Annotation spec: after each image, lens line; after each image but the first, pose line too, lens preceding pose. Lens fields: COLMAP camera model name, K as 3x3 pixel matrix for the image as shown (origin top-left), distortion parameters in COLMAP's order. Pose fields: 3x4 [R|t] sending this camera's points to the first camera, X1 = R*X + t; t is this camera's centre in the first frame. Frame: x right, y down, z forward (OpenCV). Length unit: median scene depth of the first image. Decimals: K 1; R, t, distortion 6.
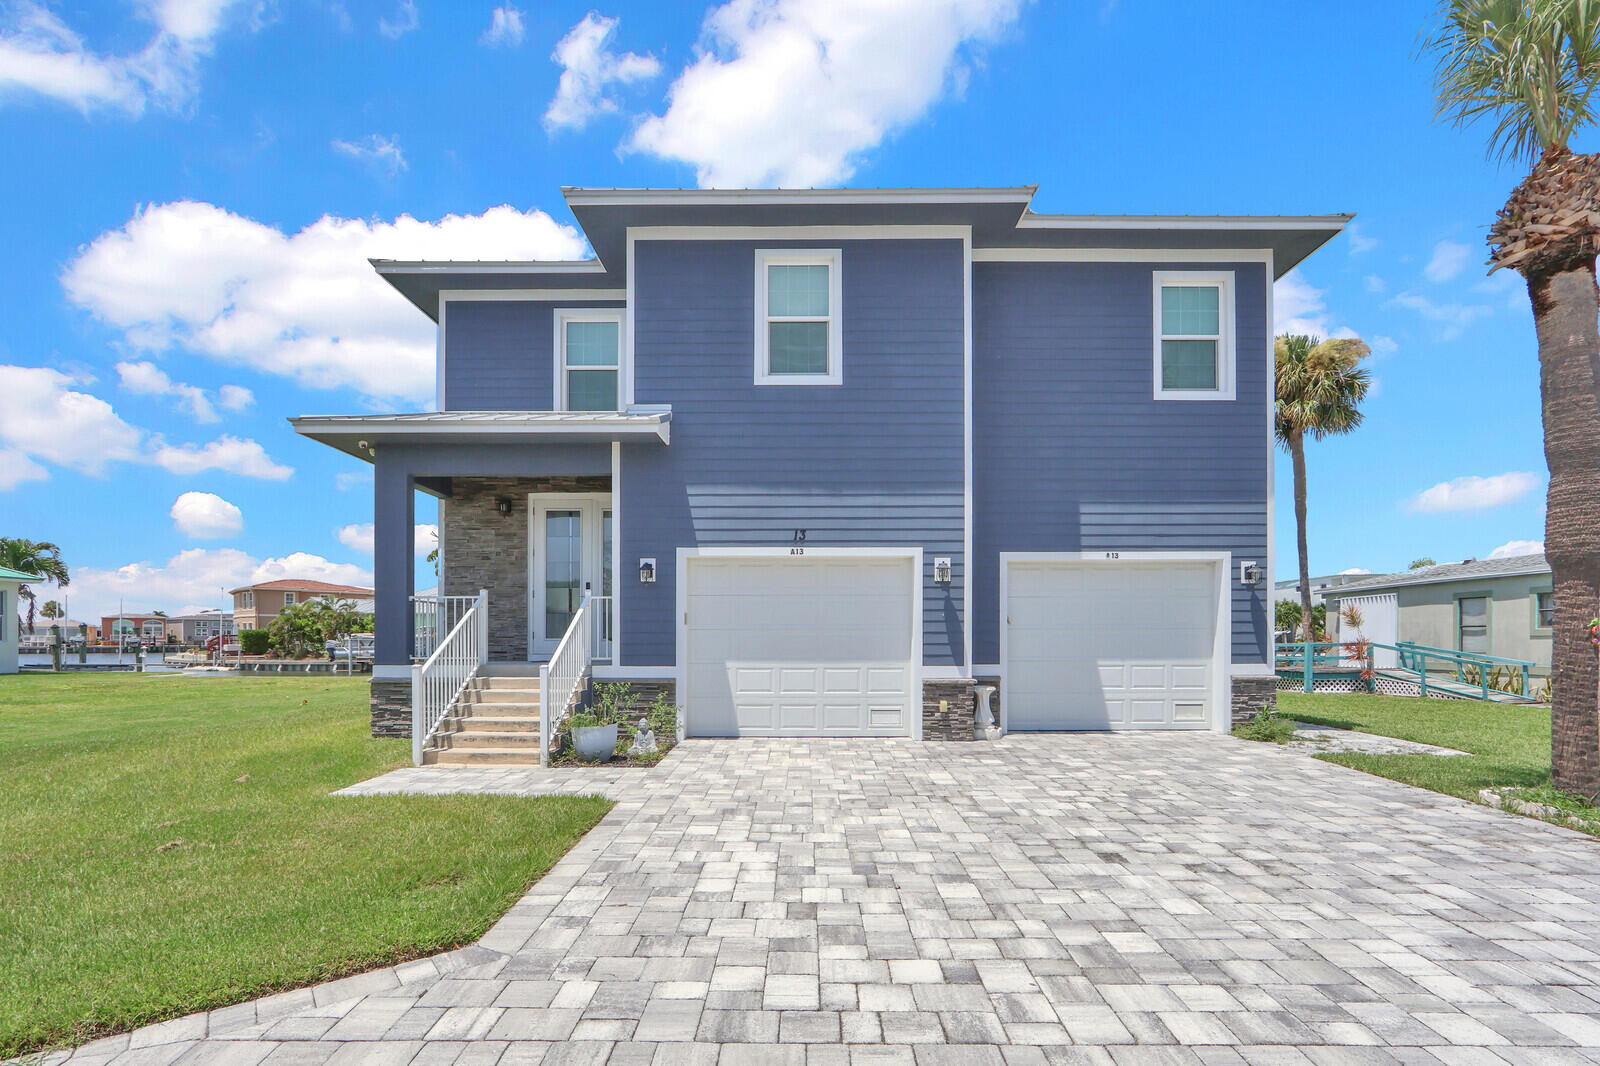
lens RADIAL K [[759.9, 0, 796.3], [0, 759.9, 636.3], [0, 0, 1]] dist [-0.001238, 0.000036]
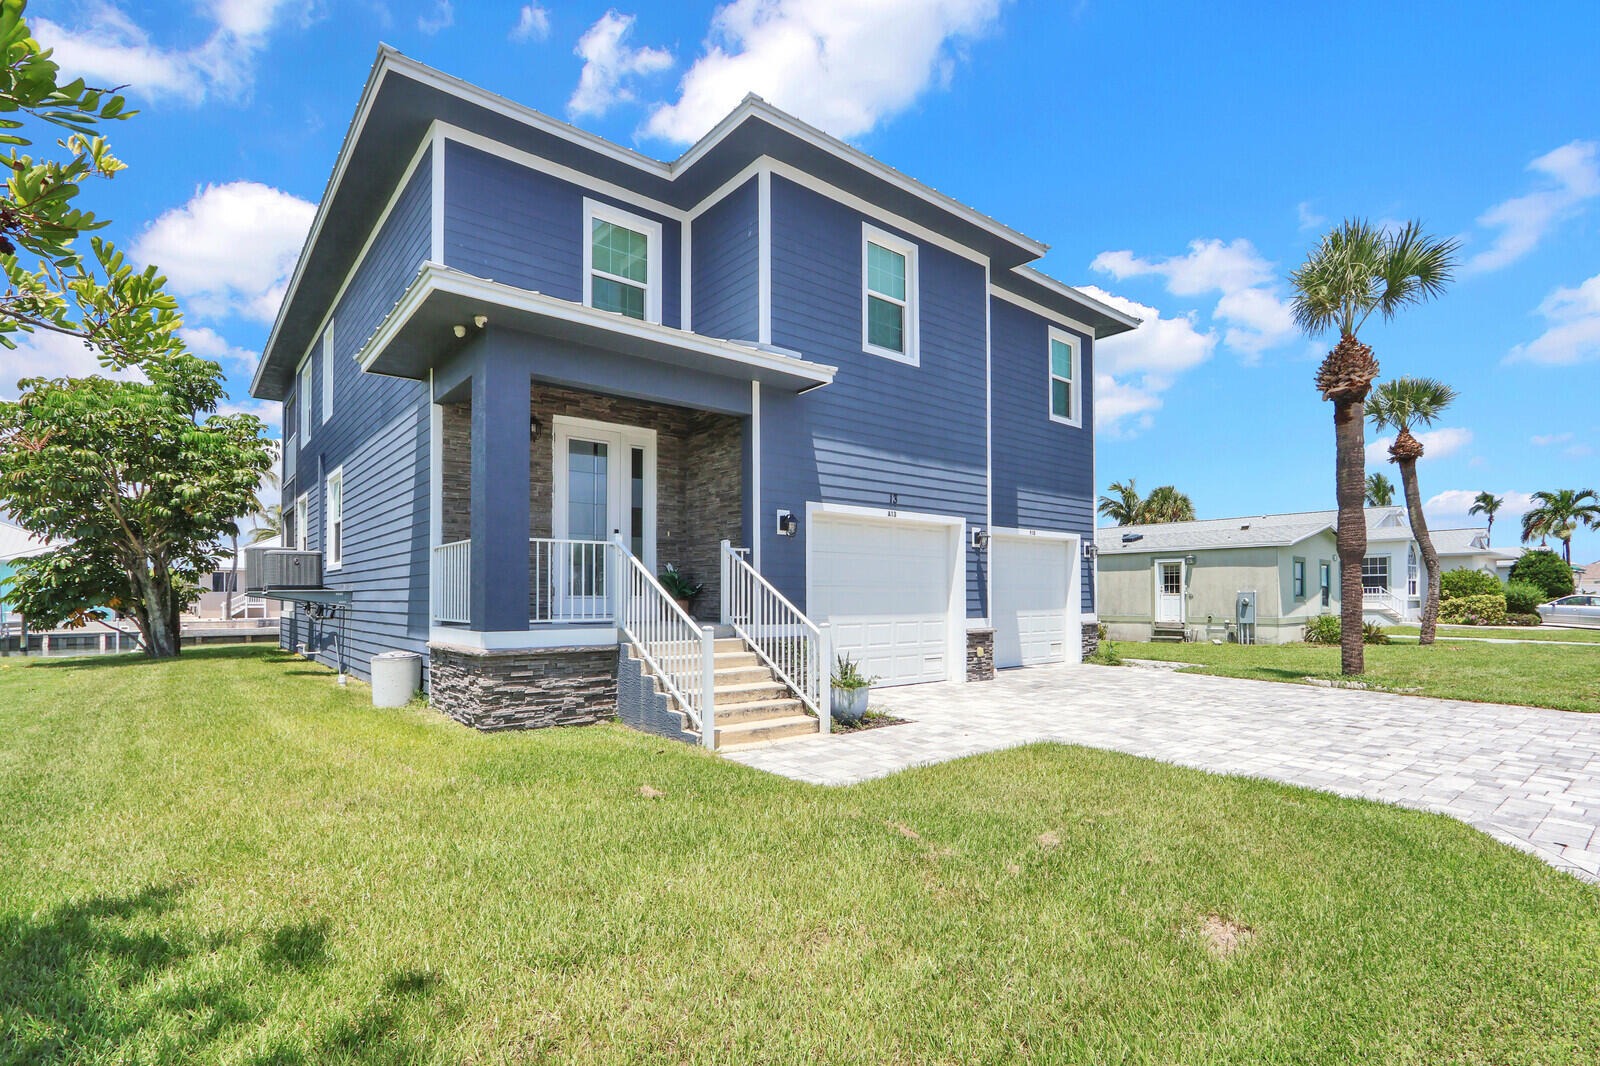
lens RADIAL K [[757.4, 0, 799.7], [0, 757.4, 588.2], [0, 0, 1]] dist [-0.002254, -0.000157]
pose [[0.769902, 0.006517, 0.638129, -0.773064], [0.001124, 0.999932, -0.011567, 0.005268], [-0.638162, 0.009623, 0.769842, 0.259758]]
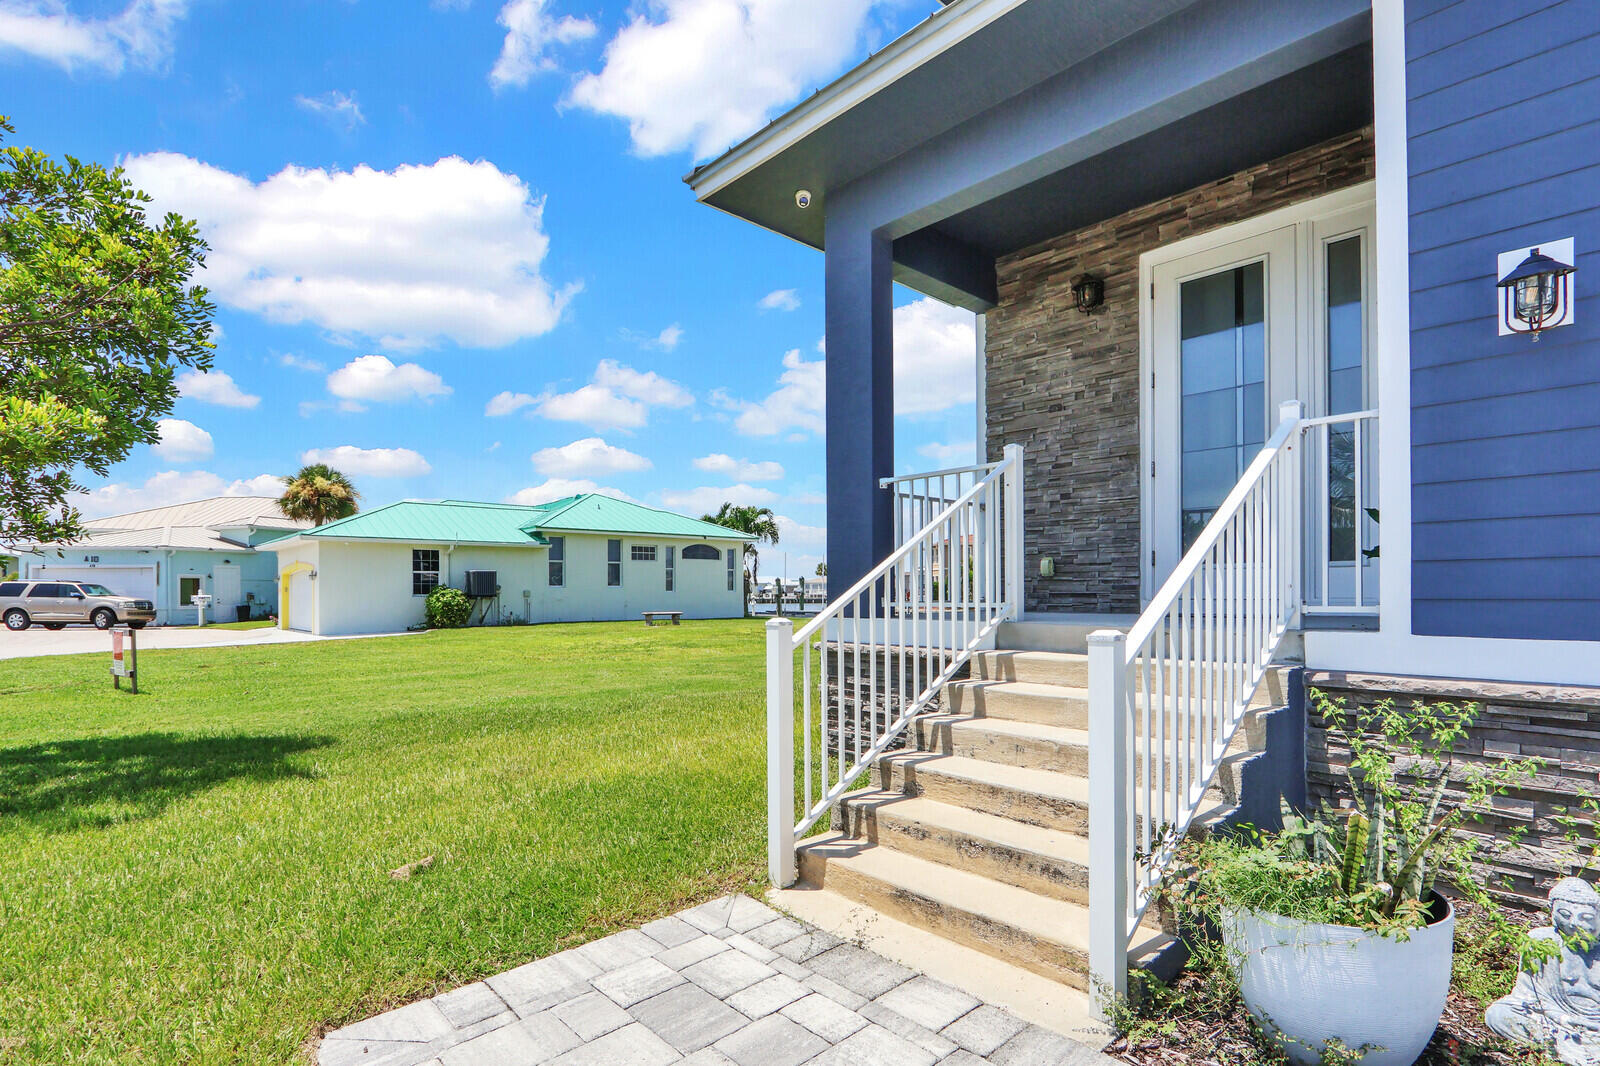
lens RADIAL K [[787.1, 0, 802.2], [0, 787.1, 586.6], [0, 0, 1]] dist [-0.001992, -0.000059]
pose [[0.681577, -0.009744, -0.731682, -0.167727], [0.007672, 0.999952, -0.006170, 0.019718], [0.731706, -0.001408, 0.681619, 0.609668]]
